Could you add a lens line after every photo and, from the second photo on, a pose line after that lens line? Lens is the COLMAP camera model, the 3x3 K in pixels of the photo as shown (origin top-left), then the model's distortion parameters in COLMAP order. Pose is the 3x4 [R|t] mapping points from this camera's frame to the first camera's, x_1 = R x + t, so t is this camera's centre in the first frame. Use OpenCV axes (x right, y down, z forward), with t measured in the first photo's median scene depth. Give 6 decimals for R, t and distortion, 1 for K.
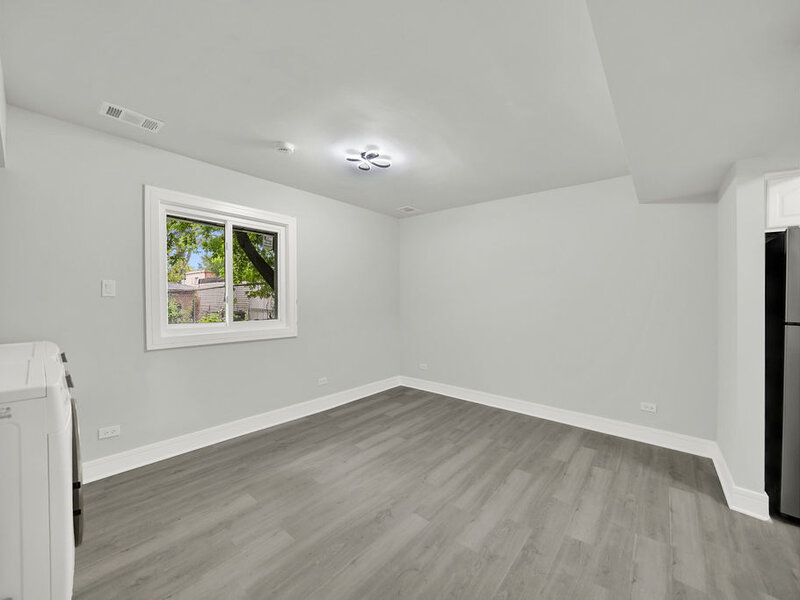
lens RADIAL K [[317.6, 0, 398.0], [0, 317.6, 303.0], [0, 0, 1]] dist [-0.014178, -0.000135]
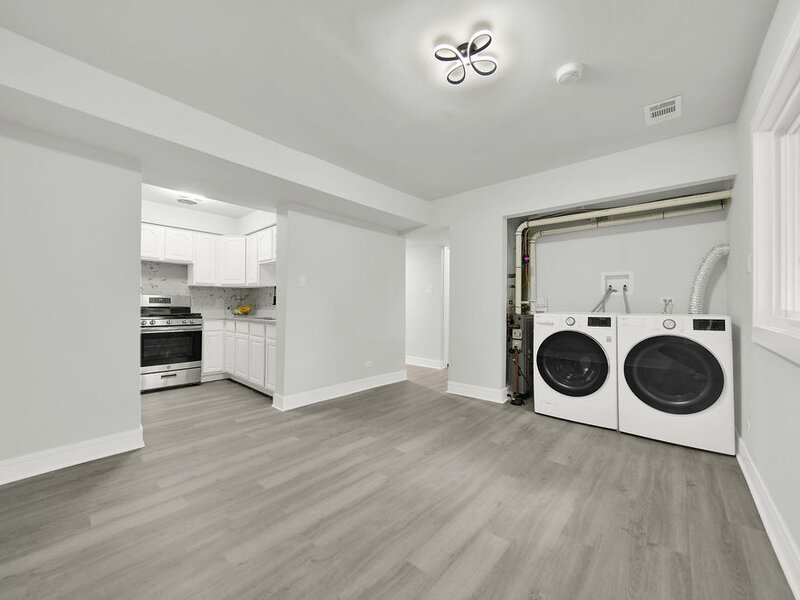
lens RADIAL K [[317.6, 0, 398.0], [0, 317.6, 303.0], [0, 0, 1]] dist [-0.014178, -0.000135]
pose [[-0.999469, -0.008473, 0.031452, 0.037721], [-0.008142, 0.999910, 0.010640, 0.066050], [-0.031539, 0.010378, -0.999449, 1.852232]]
